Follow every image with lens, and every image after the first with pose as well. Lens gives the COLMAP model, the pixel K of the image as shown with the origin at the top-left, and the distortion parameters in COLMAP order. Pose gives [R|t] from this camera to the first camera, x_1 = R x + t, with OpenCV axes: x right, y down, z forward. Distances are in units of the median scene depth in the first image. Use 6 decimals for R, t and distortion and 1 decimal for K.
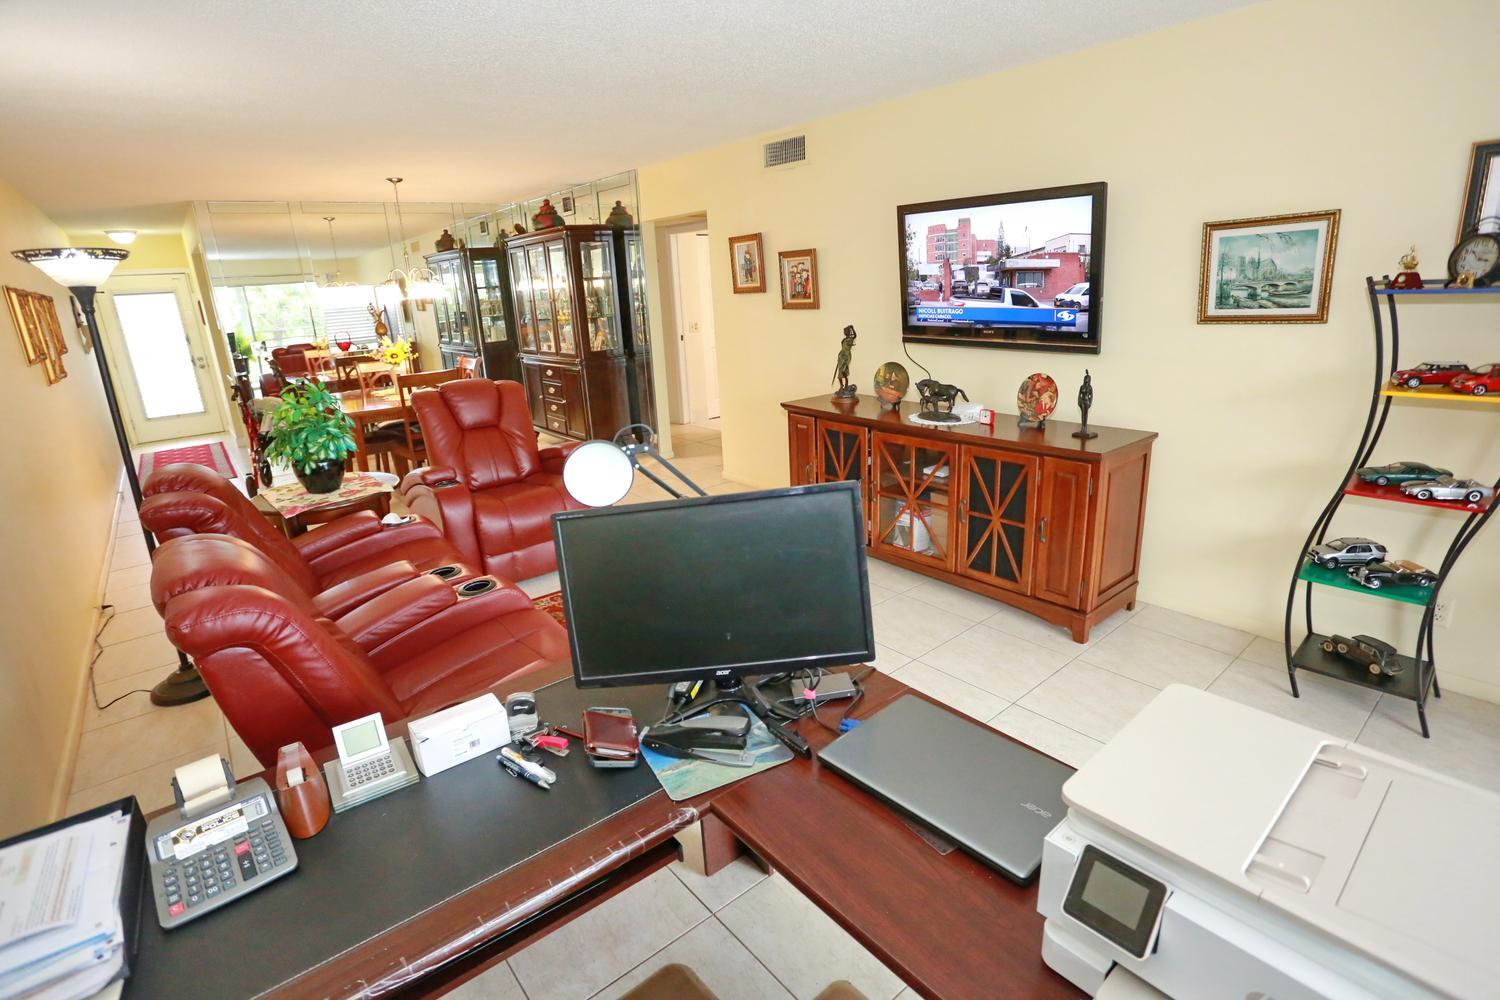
lens RADIAL K [[732.6, 0, 755.8], [0, 732.6, 494.0], [0, 0, 1]] dist [-0.049967, 0.006608]
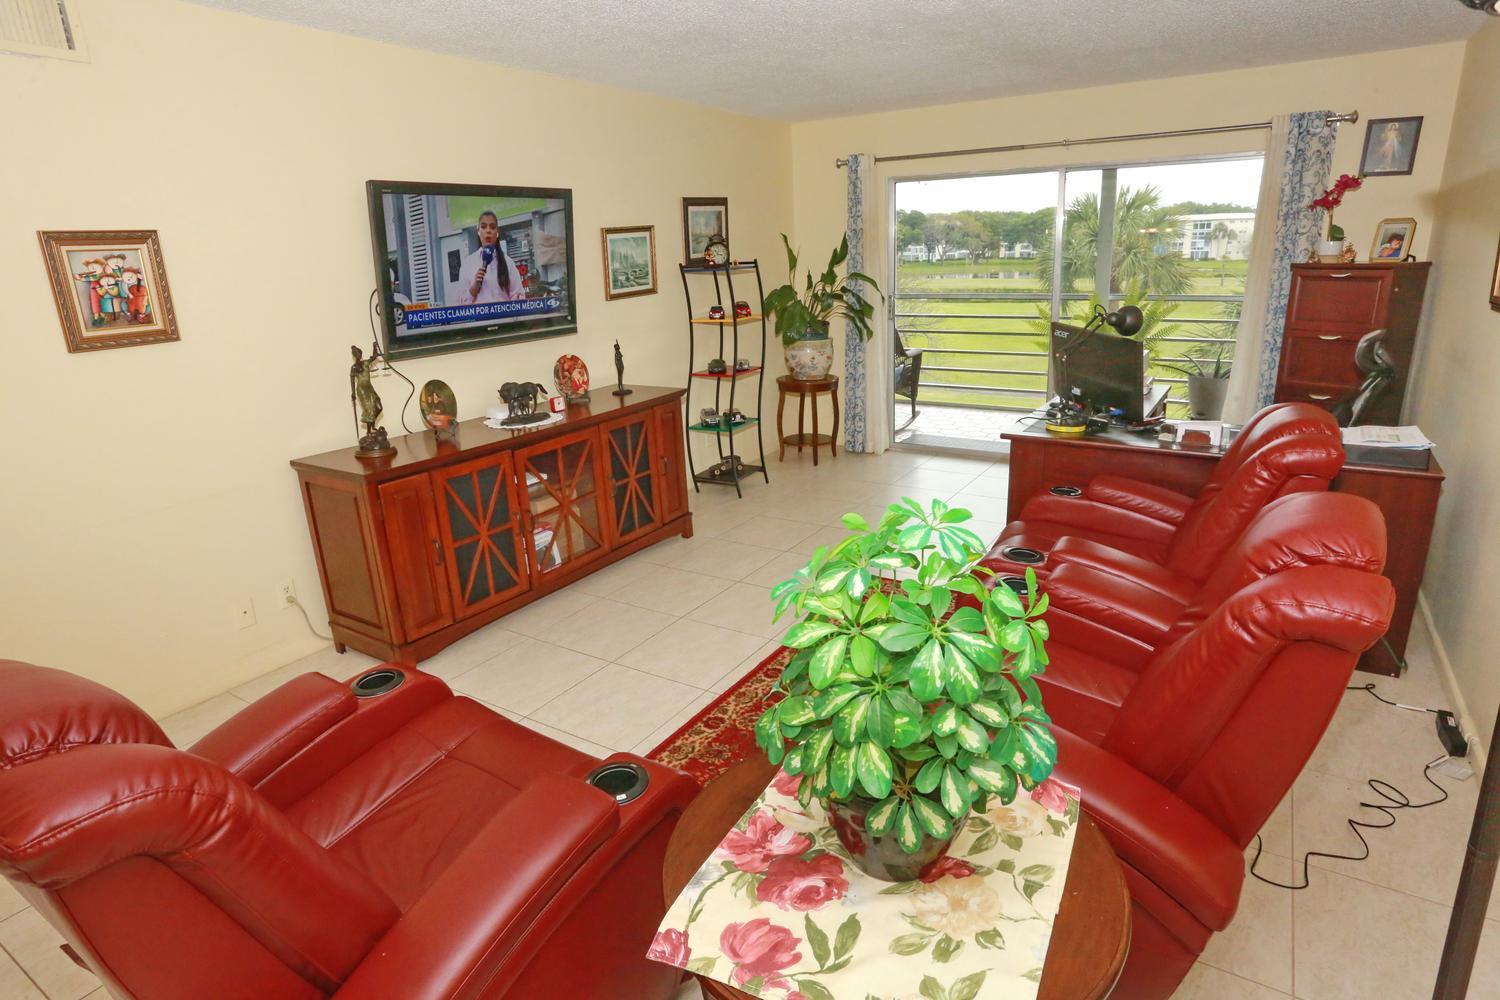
lens RADIAL K [[828.3, 0, 759.8], [0, 828.3, 499.3], [0, 0, 1]] dist [-0.051679, 0.011641]
pose [[-0.314483, -0.217704, 0.923962, -0.839156], [0.322619, 0.890896, 0.319720, -0.257361], [-0.892758, 0.398634, -0.209936, 1.014163]]
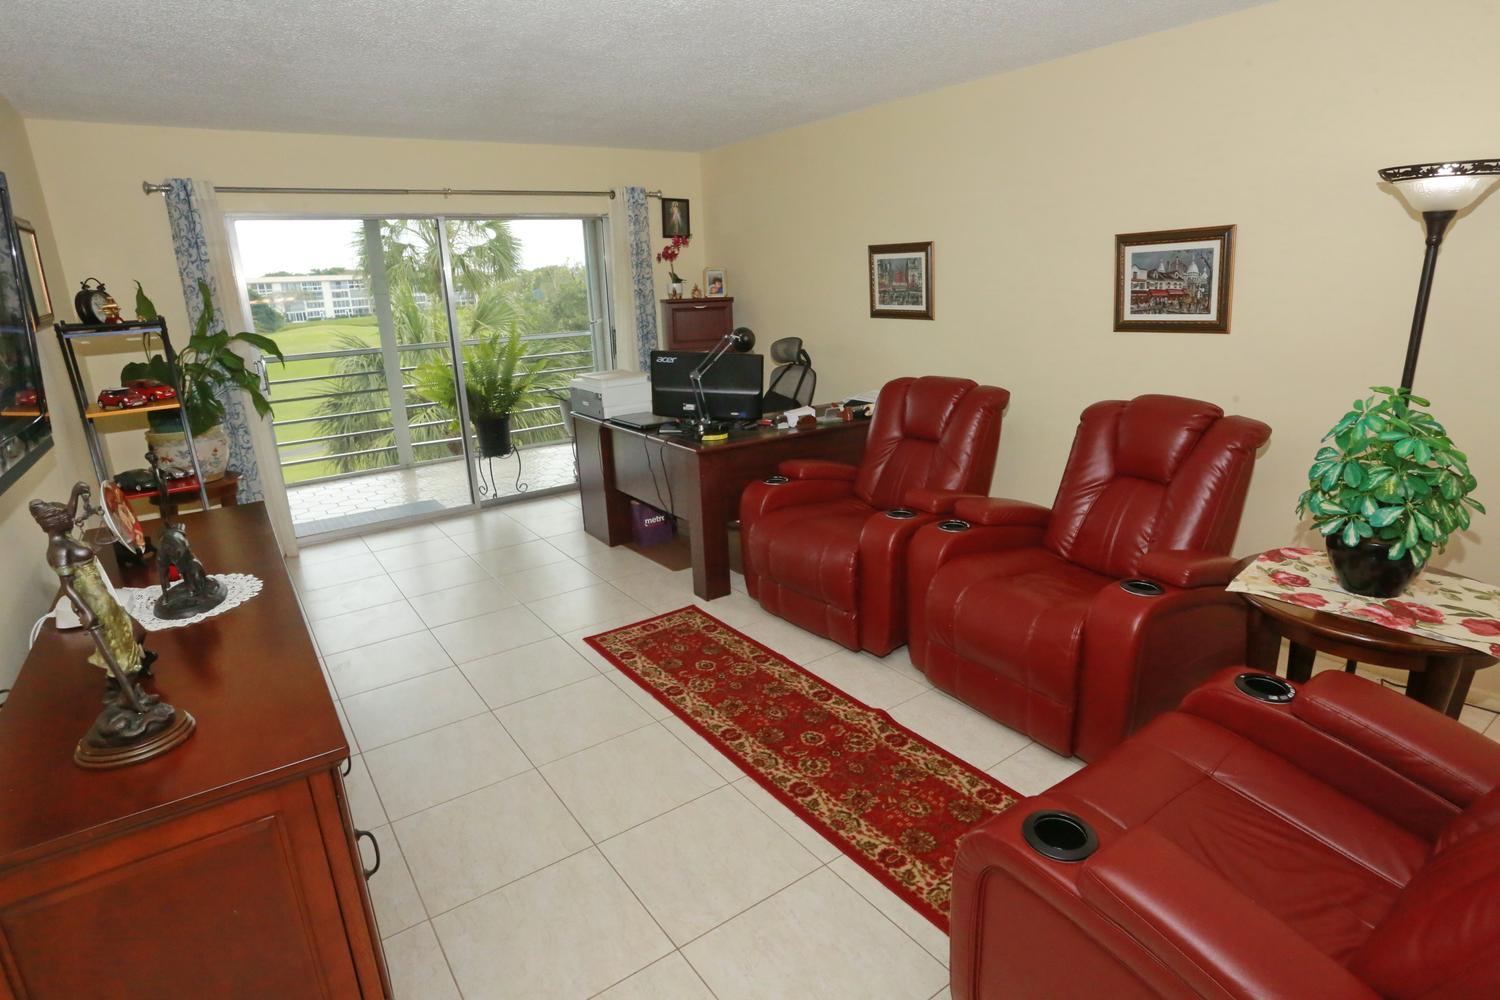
lens RADIAL K [[792.8, 0, 753.3], [0, 792.8, 491.3], [0, 0, 1]] dist [-0.031719, 0.006498]
pose [[-0.994285, 0.065578, 0.084239, -0.165530], [0.100273, 0.844451, 0.526163, -0.414650], [-0.036631, 0.531603, -0.846201, 1.423236]]
